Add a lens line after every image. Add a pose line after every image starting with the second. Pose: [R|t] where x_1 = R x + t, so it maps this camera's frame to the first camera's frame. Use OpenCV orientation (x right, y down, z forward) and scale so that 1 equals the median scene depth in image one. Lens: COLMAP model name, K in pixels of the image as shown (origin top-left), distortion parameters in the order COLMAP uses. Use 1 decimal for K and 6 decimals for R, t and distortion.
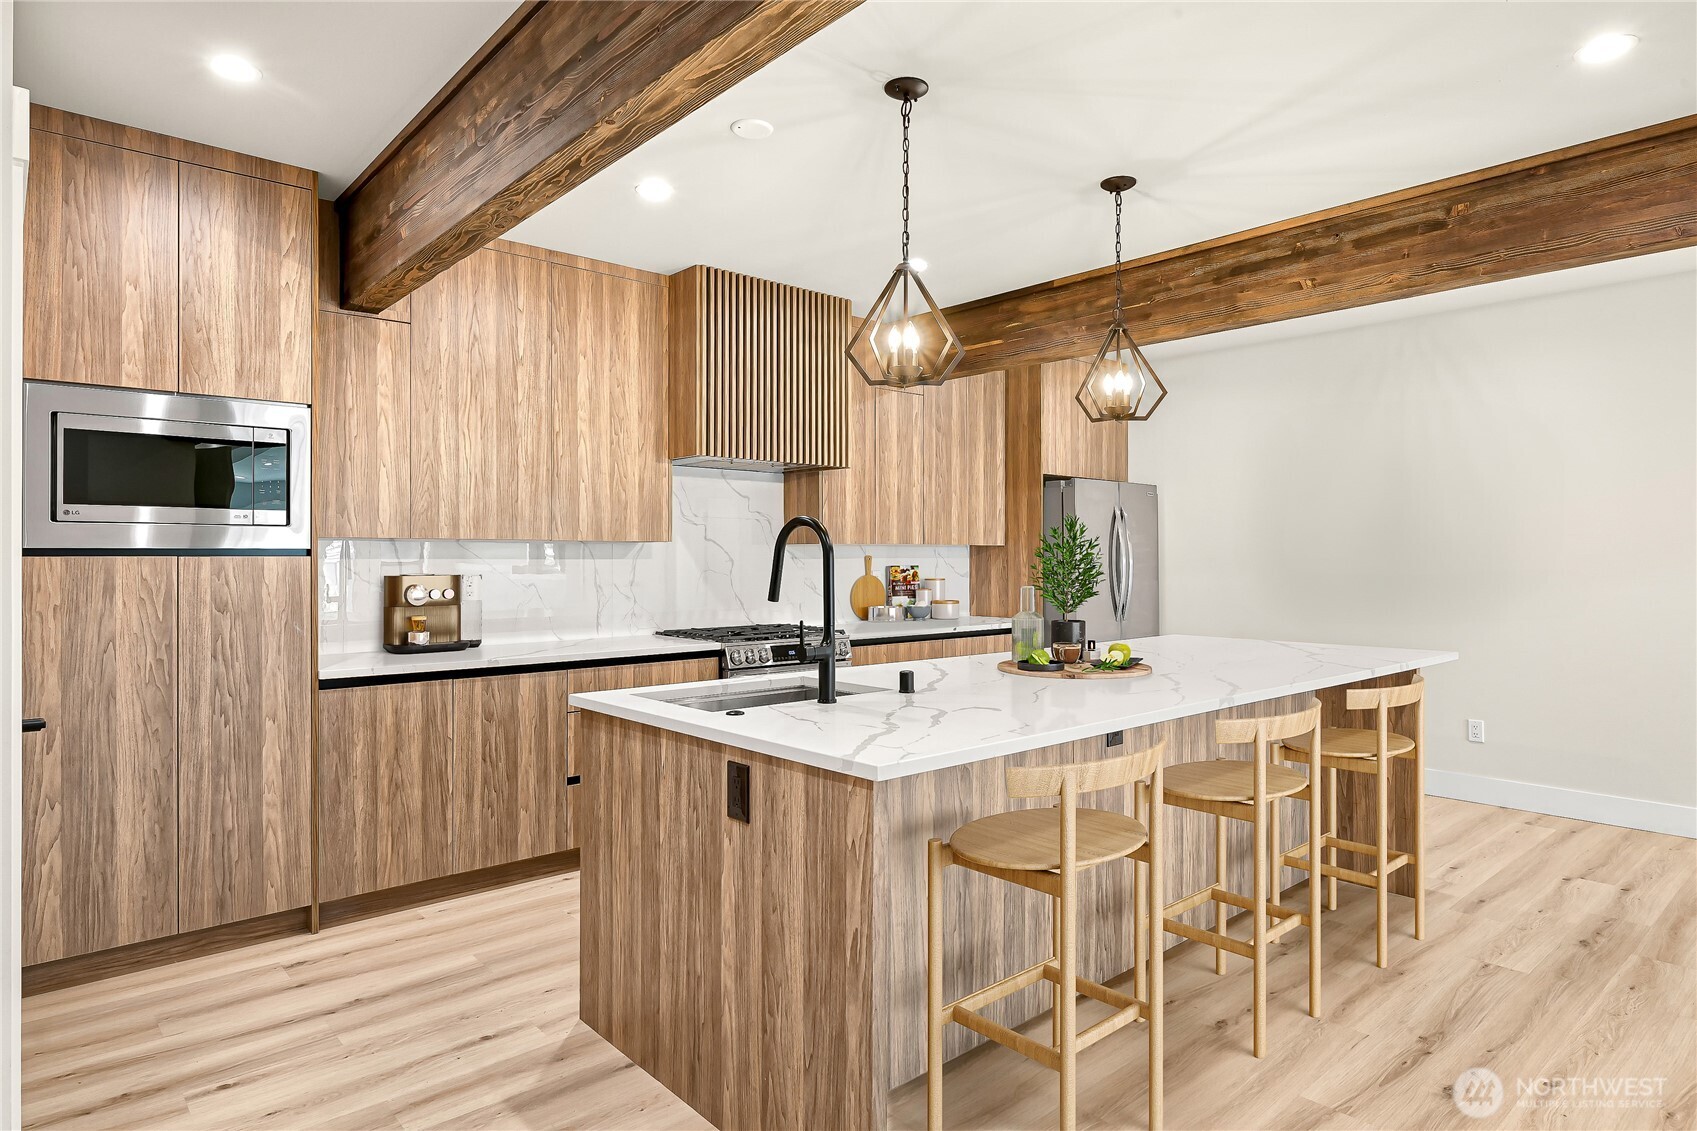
lens RADIAL K [[959.2, 0, 848.5], [0, 959.2, 565.5], [0, 0, 1]] dist [-0.001412, -0.000568]
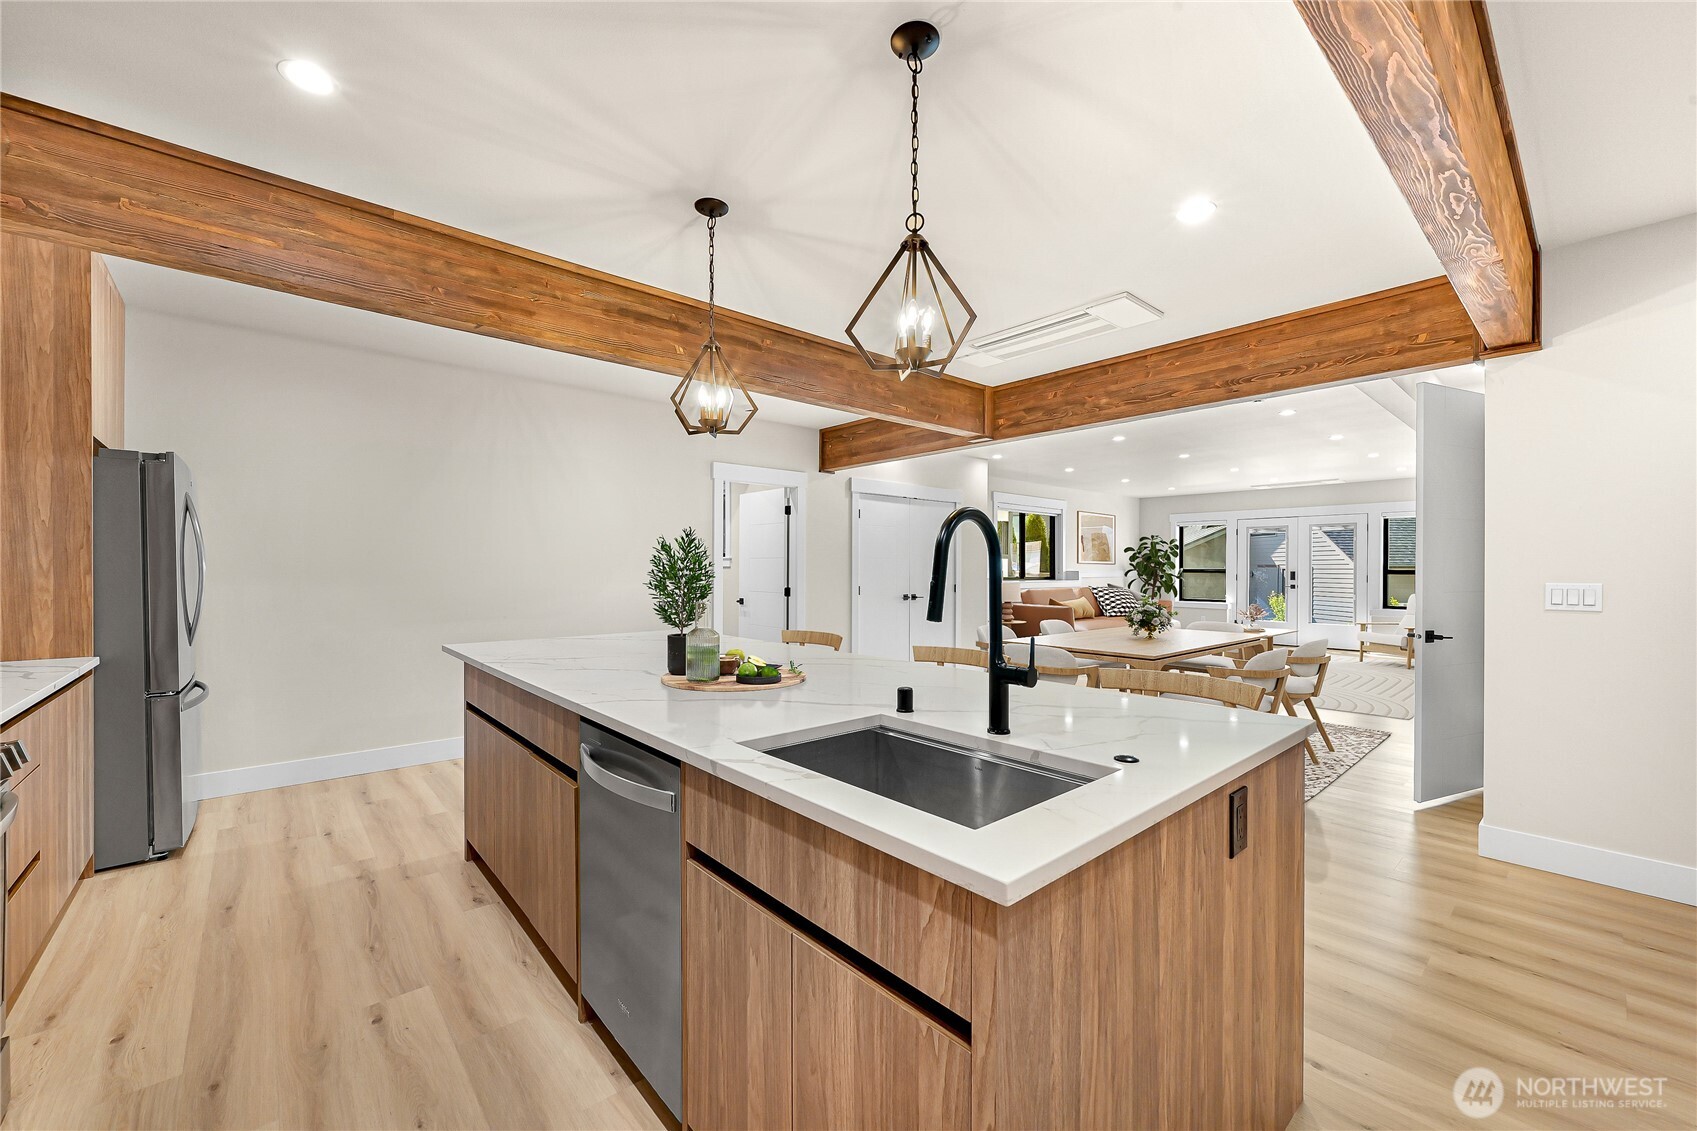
lens RADIAL K [[671.1, 0, 844.4], [0, 671.1, 572.9], [0, 0, 1]] dist [0.001445, 0.000110]
pose [[0.009052, -0.009612, 0.999913, -0.463075], [0.005194, 0.999941, 0.009565, -0.002111], [-0.999946, 0.005107, 0.009101, 0.849388]]
